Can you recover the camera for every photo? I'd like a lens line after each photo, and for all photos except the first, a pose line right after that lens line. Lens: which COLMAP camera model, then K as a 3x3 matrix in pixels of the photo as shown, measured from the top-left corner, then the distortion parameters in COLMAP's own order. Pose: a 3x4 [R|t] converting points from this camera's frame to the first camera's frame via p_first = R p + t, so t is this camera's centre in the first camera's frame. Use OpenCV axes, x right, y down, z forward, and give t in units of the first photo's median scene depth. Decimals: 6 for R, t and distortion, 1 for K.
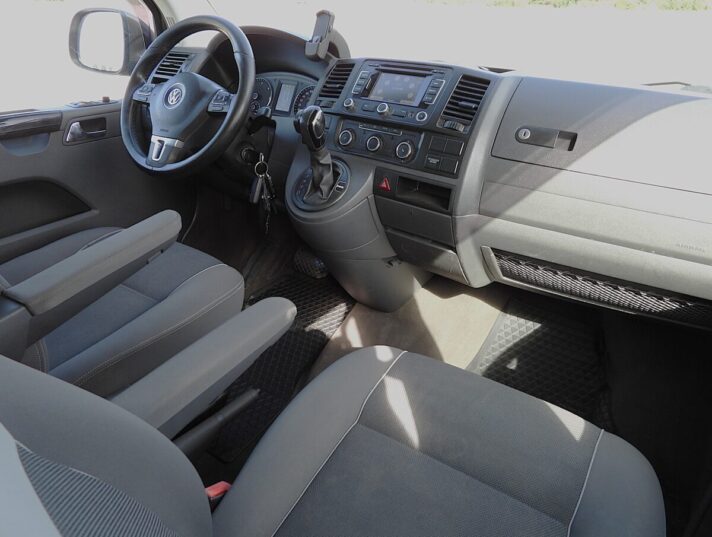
lens RADIAL K [[505.1, 0, 356.0], [0, 505.1, 268.5], [0, 0, 1]] dist [-0.000473, -0.000003]
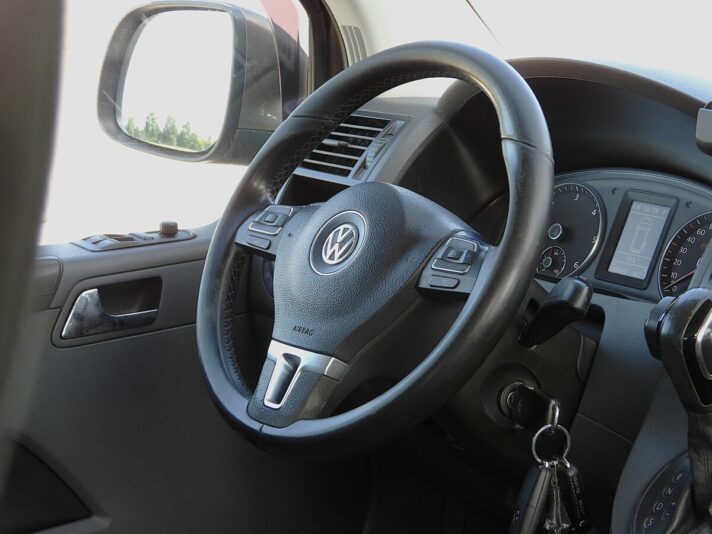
lens RADIAL K [[1683.4, 0, 356.0], [0, 1683.4, 267.0], [0, 0, 1]] dist [-0.099844, -0.325751]
pose [[0.949212, 0.027732, -0.313413, 0.046143], [-0.109329, 0.963110, -0.245898, -0.014644], [0.295032, 0.267674, 0.917228, -0.141641]]
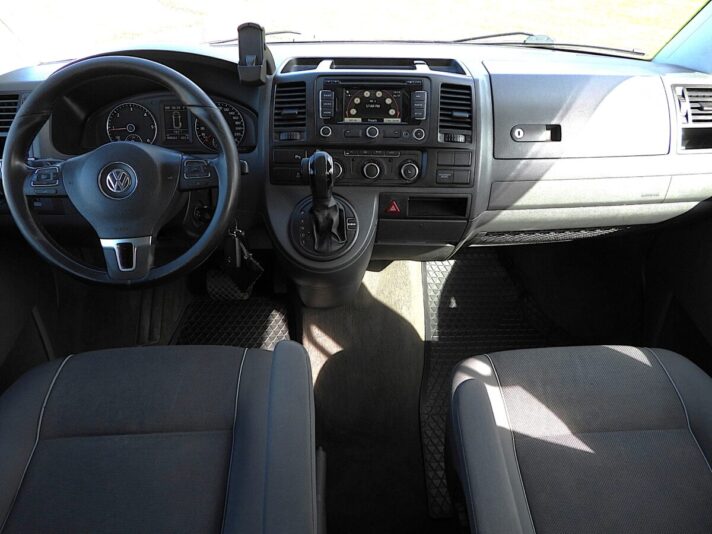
lens RADIAL K [[505.1, 0, 356.0], [0, 505.1, 267.0], [0, 0, 1]] dist [-0.000473, -0.000003]
pose [[0.804190, -0.380002, 0.457030, -0.432749], [0.292074, 0.922338, 0.252953, -0.289140], [-0.517659, -0.069936, 0.852724, 0.168852]]
